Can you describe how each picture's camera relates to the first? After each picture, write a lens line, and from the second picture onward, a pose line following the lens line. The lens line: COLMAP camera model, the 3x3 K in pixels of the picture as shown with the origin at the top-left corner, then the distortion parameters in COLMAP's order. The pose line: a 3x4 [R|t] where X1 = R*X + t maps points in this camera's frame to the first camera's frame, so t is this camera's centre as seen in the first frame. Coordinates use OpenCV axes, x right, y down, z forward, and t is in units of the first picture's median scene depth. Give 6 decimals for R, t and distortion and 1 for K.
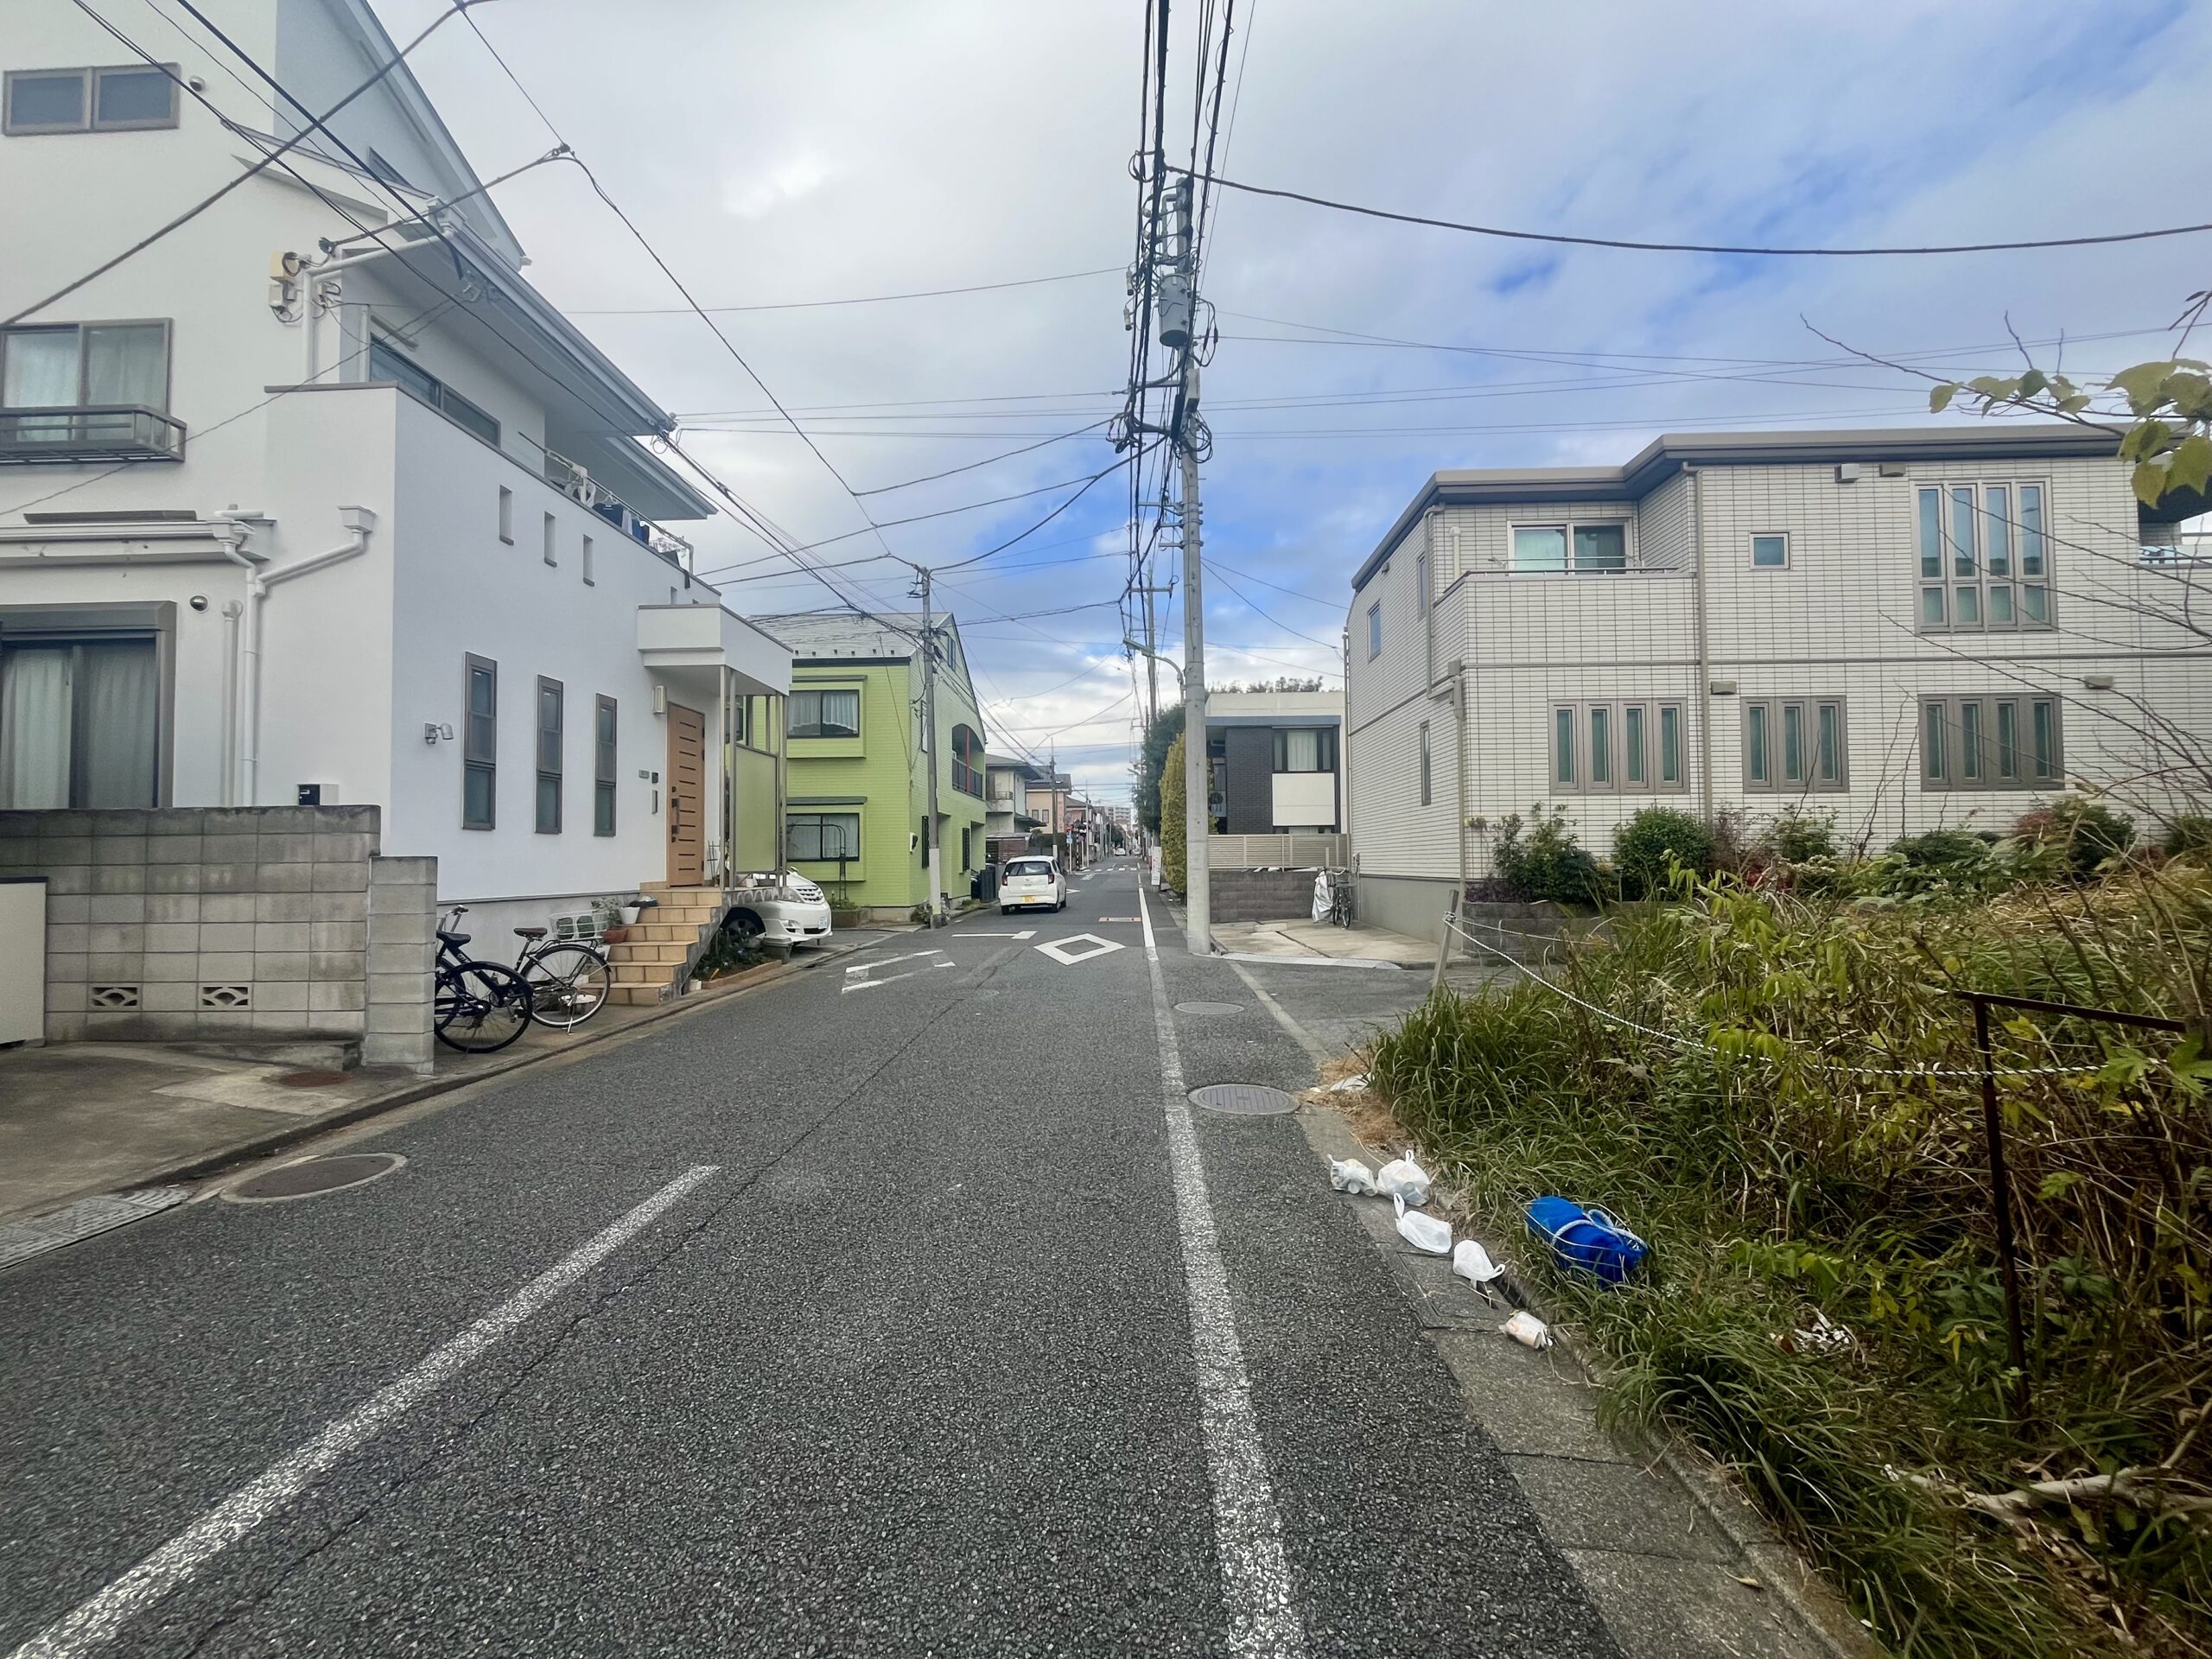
lens RADIAL K [[894.0, 0, 1097.9], [0, 894.0, 833.4], [0, 0, 1]] dist [-0.006140, 0.000589]
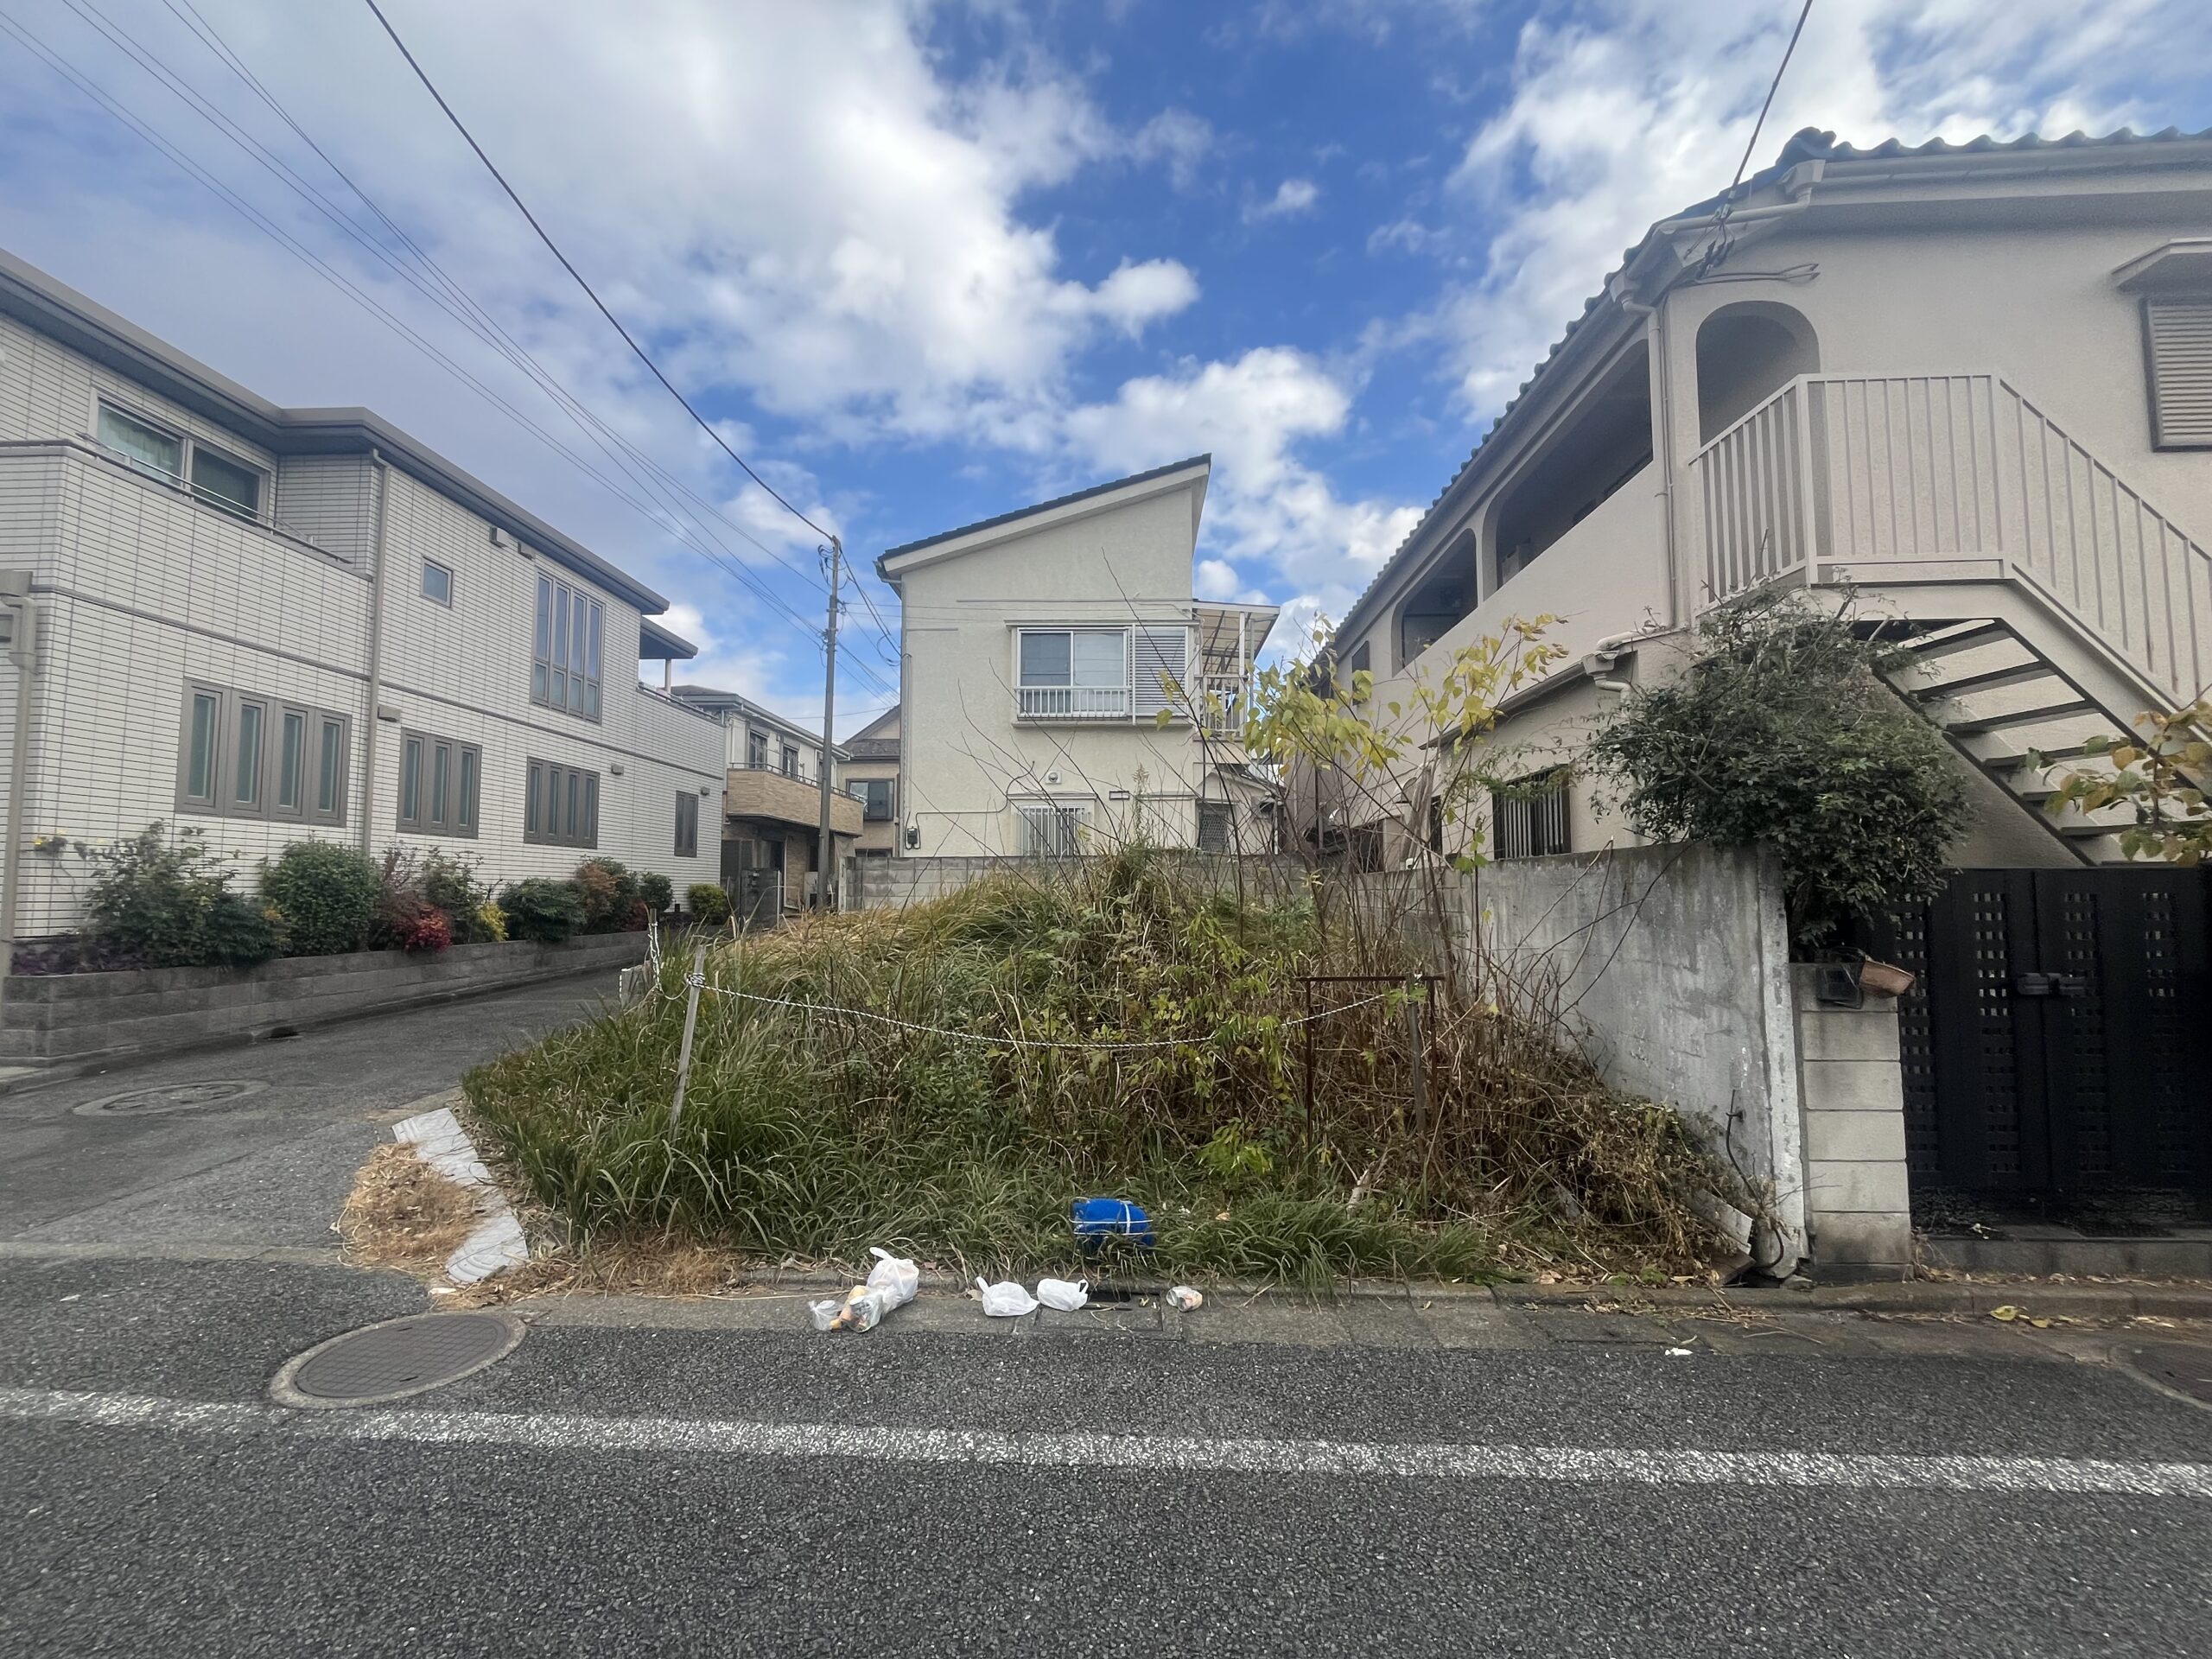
lens RADIAL K [[894.0, 0, 1110.7], [0, 894.0, 827.2], [0, 0, 1]] dist [-0.006140, 0.000589]
pose [[-0.012525, 0.085166, 0.996288, -0.192111], [-0.029933, 0.995888, -0.085509, 0.006240], [-0.999473, -0.030893, -0.009924, 0.278417]]
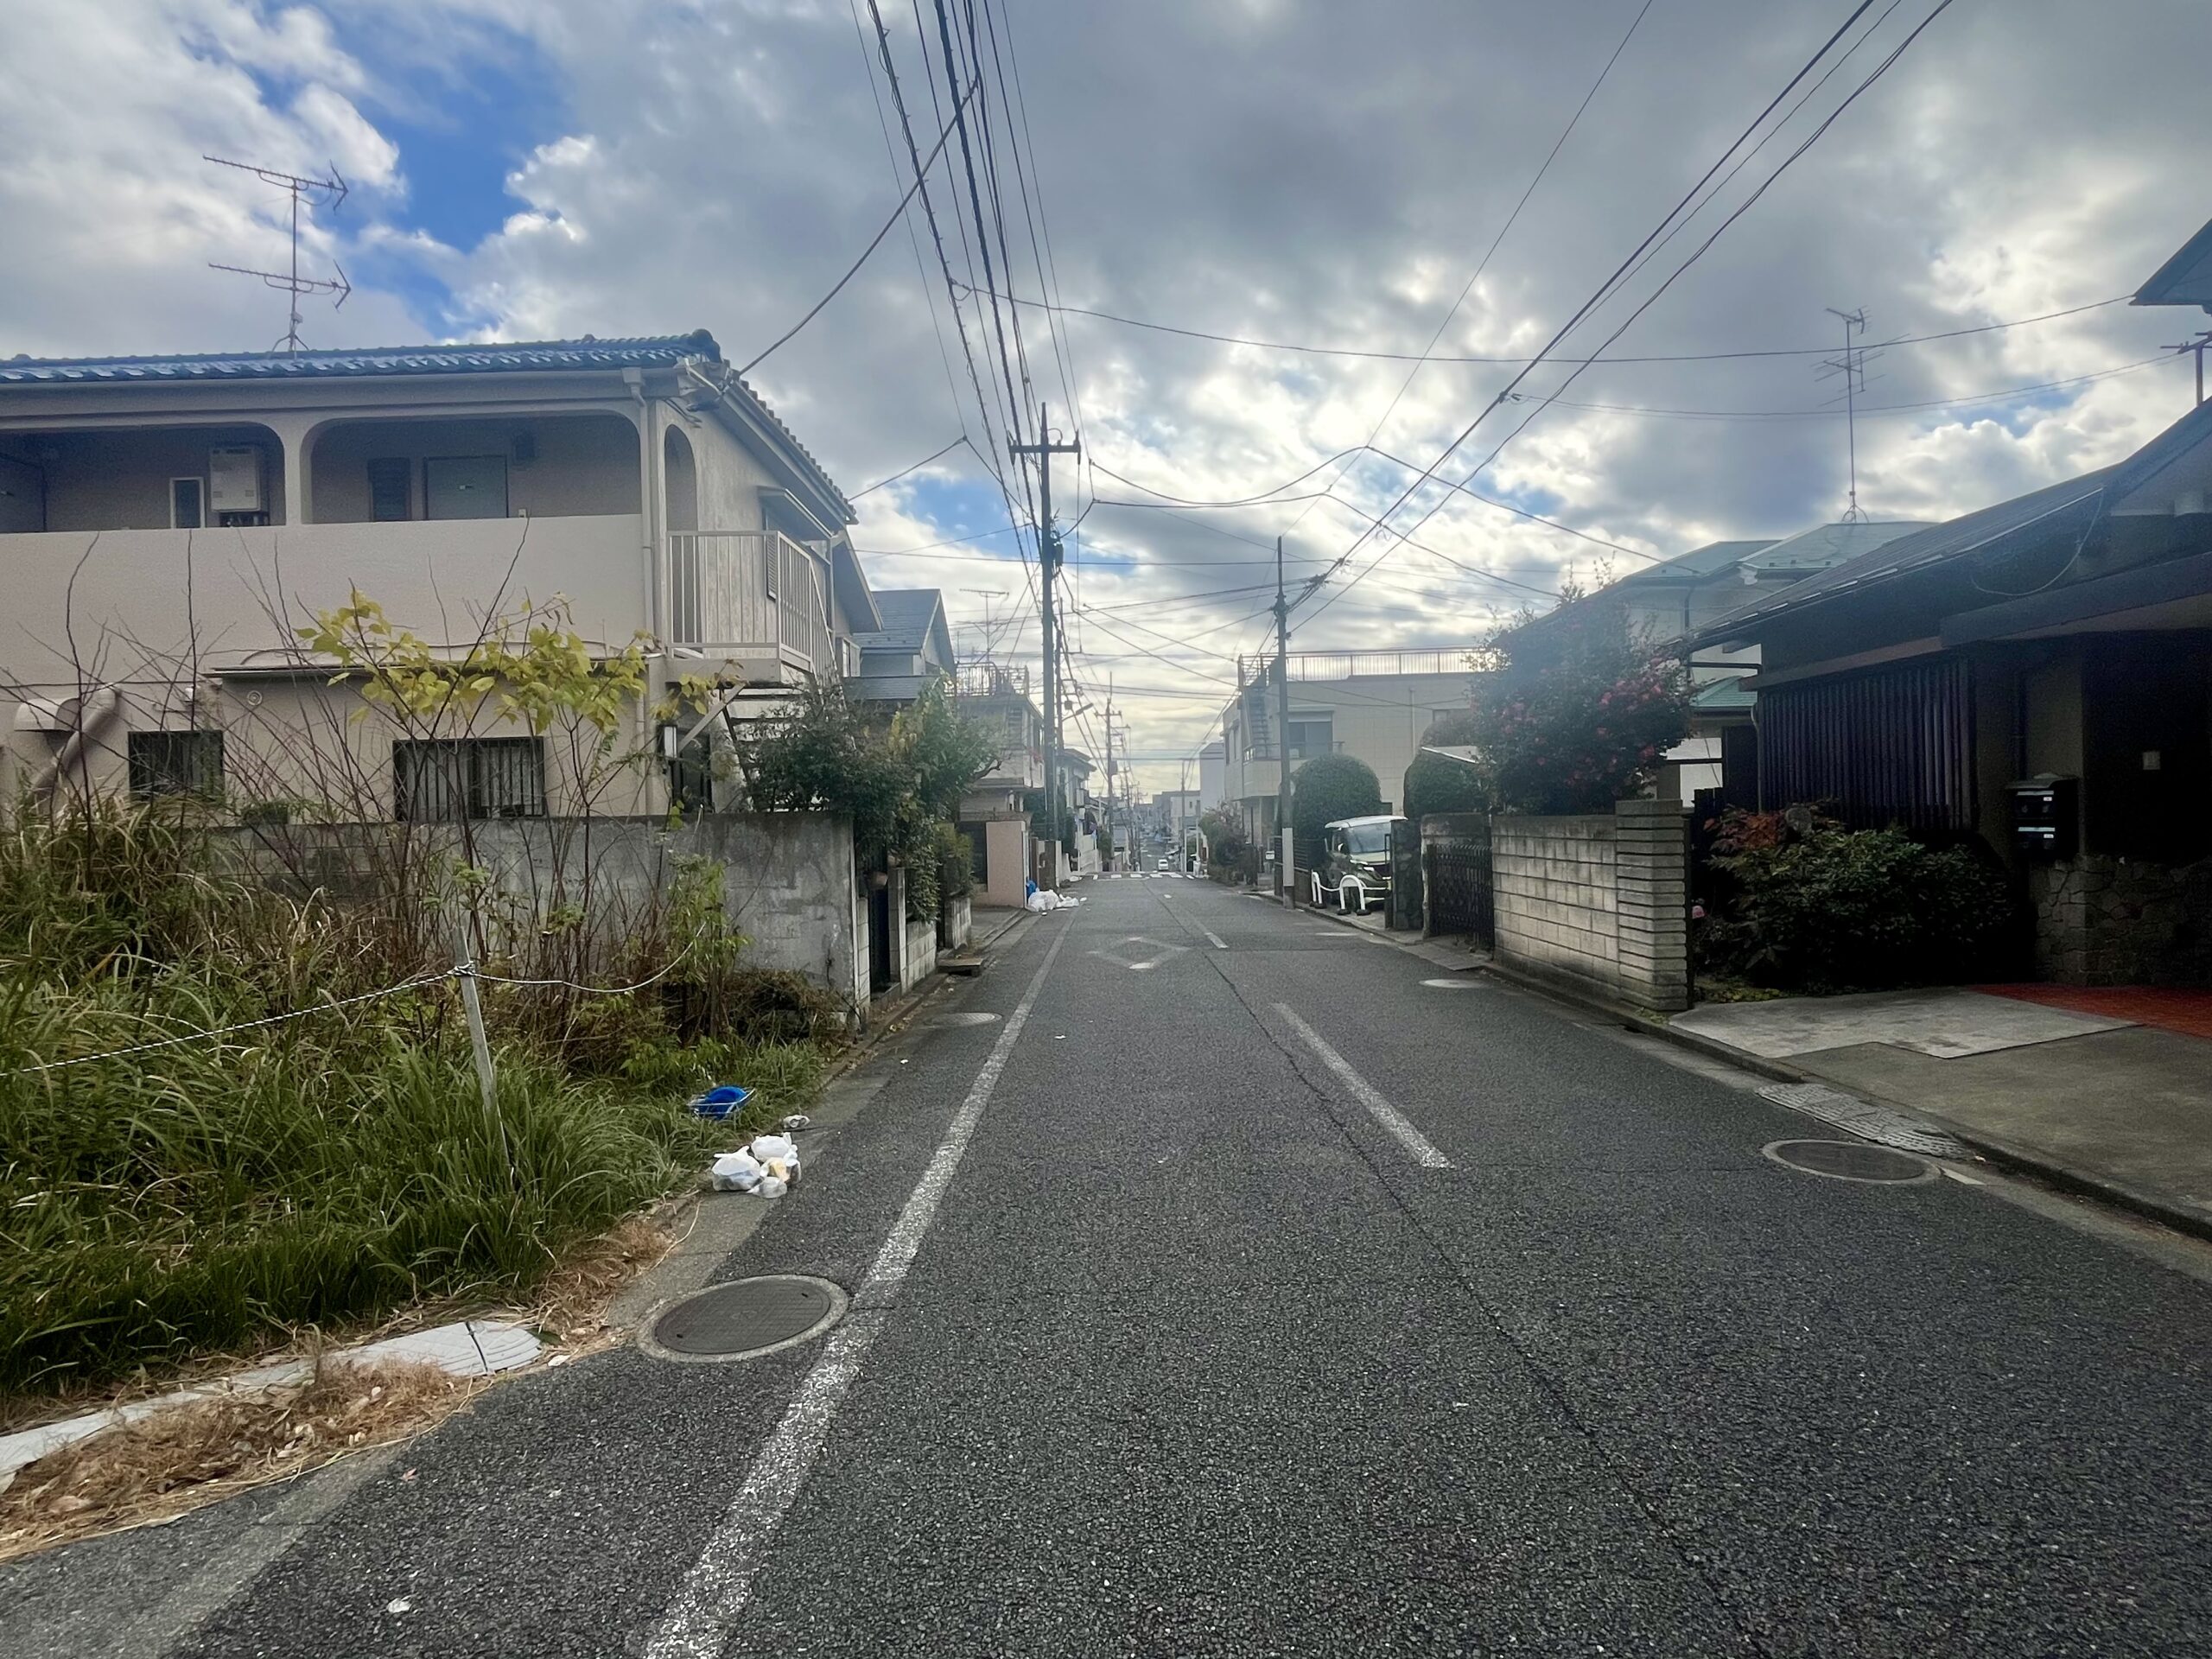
lens RADIAL K [[1112.1, 0, 1095.2], [0, 1112.1, 836.1], [0, 0, 1]] dist [-0.007485, 0.000670]
pose [[-0.999043, 0.034489, -0.026893, -0.019833], [0.034992, 0.999217, -0.018473, 0.012074], [0.026235, -0.019396, -0.999468, 0.798216]]
